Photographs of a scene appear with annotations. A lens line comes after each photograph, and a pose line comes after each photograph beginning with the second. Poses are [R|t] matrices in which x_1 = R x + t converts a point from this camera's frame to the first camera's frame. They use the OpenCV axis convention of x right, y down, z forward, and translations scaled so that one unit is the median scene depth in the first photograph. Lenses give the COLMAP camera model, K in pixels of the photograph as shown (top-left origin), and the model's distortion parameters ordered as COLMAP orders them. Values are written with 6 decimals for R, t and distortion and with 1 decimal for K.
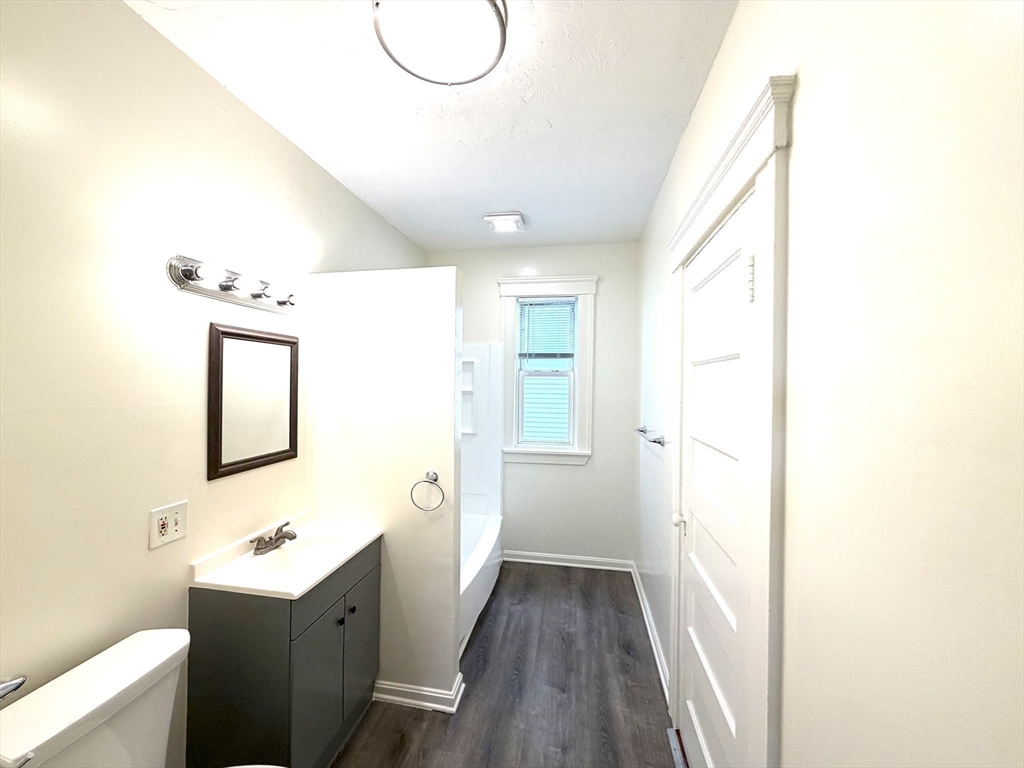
lens RADIAL K [[407.0, 0, 510.3], [0, 407.0, 379.2], [0, 0, 1]] dist [-0.002095, 0.000718]
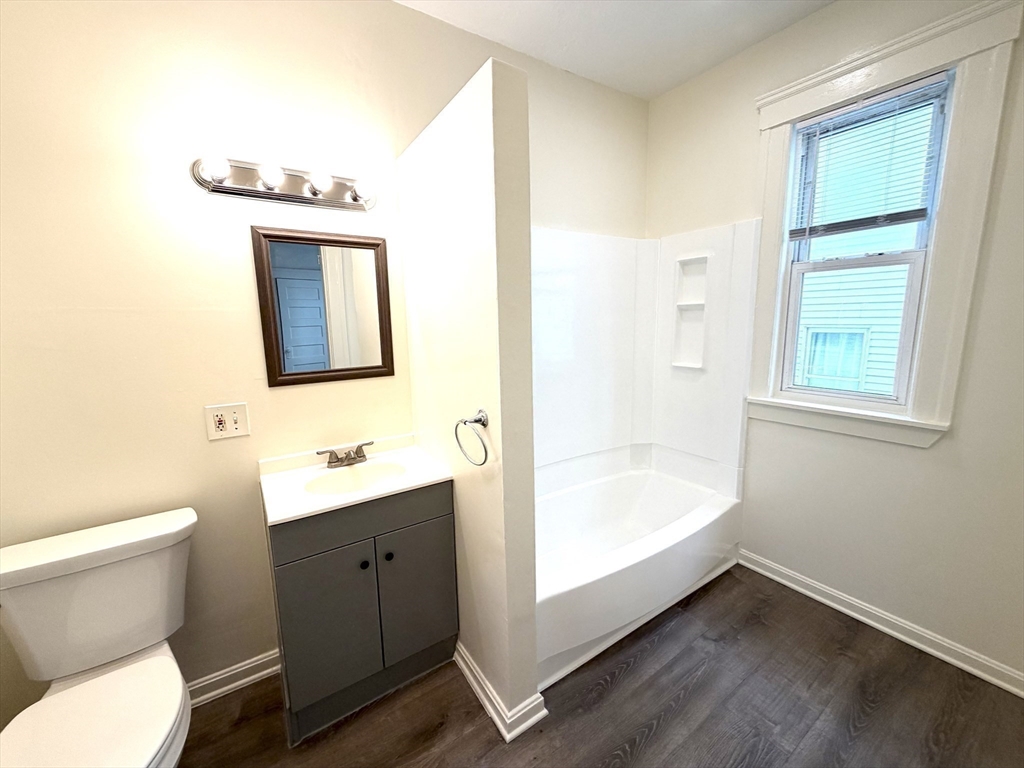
lens RADIAL K [[407.0, 0, 507.5], [0, 407.0, 382.7], [0, 0, 1]] dist [-0.002095, 0.000718]
pose [[0.686282, 0.086202, -0.722209, 0.253361], [0.034130, 0.988042, 0.150363, 0.064539], [0.726534, -0.127840, 0.675133, 0.458959]]
